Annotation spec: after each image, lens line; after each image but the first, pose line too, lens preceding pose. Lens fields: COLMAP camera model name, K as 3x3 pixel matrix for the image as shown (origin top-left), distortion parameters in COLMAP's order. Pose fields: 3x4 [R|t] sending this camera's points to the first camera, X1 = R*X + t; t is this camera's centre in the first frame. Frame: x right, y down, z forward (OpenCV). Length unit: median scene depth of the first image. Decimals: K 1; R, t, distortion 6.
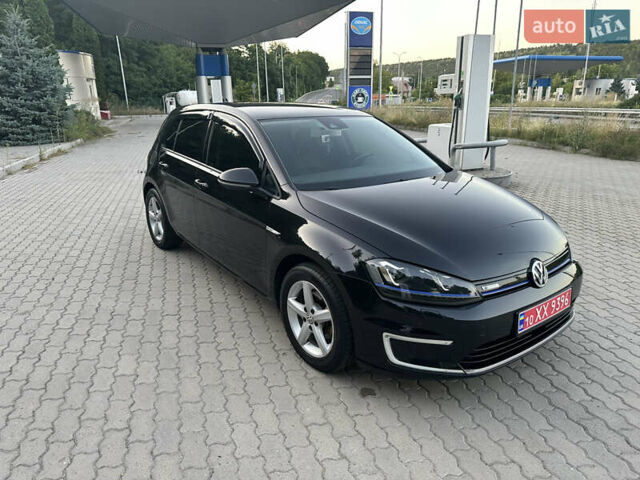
lens RADIAL K [[457.1, 0, 312.2], [0, 457.1, 241.9], [0, 0, 1]] dist [0.038233, -0.052639]
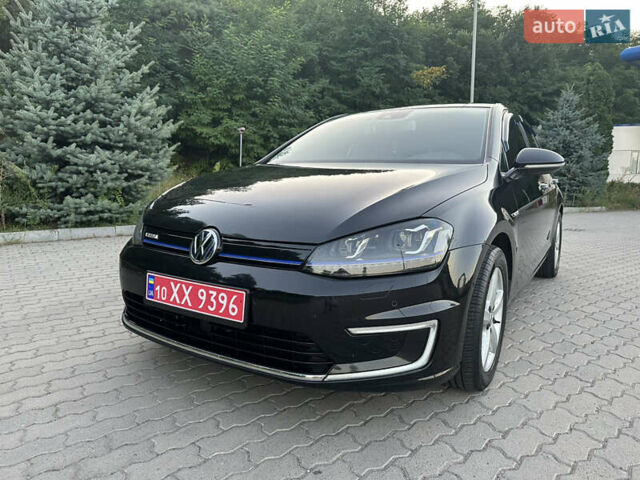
lens RADIAL K [[455.5, 0, 315.0], [0, 455.5, 240.9], [0, 0, 1]] dist [0.000713, -0.005570]
pose [[0.348381, 0.136975, -0.927291, 0.365479], [-0.301082, 0.953196, 0.027686, -0.003100], [0.887683, 0.269545, 0.373316, 0.266490]]
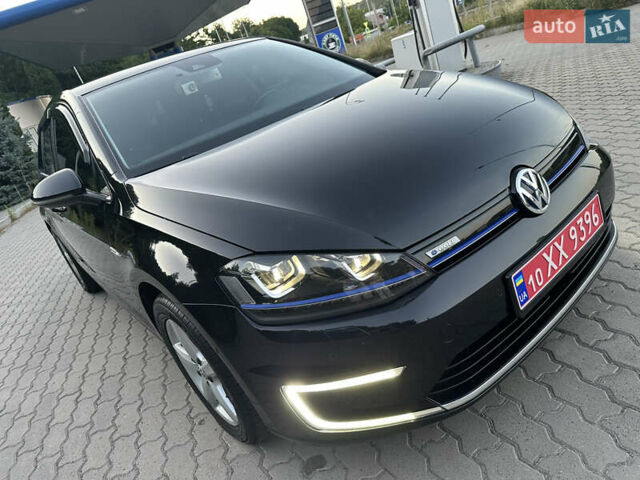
lens RADIAL K [[461.5, 0, 321.9], [0, 461.5, 246.7], [0, 0, 1]] dist [-0.006026, -0.004871]
pose [[0.948642, -0.308882, -0.068341, 0.081031], [0.313452, 0.946934, 0.071164, 0.004368], [0.042733, -0.088931, 0.995121, 0.129269]]
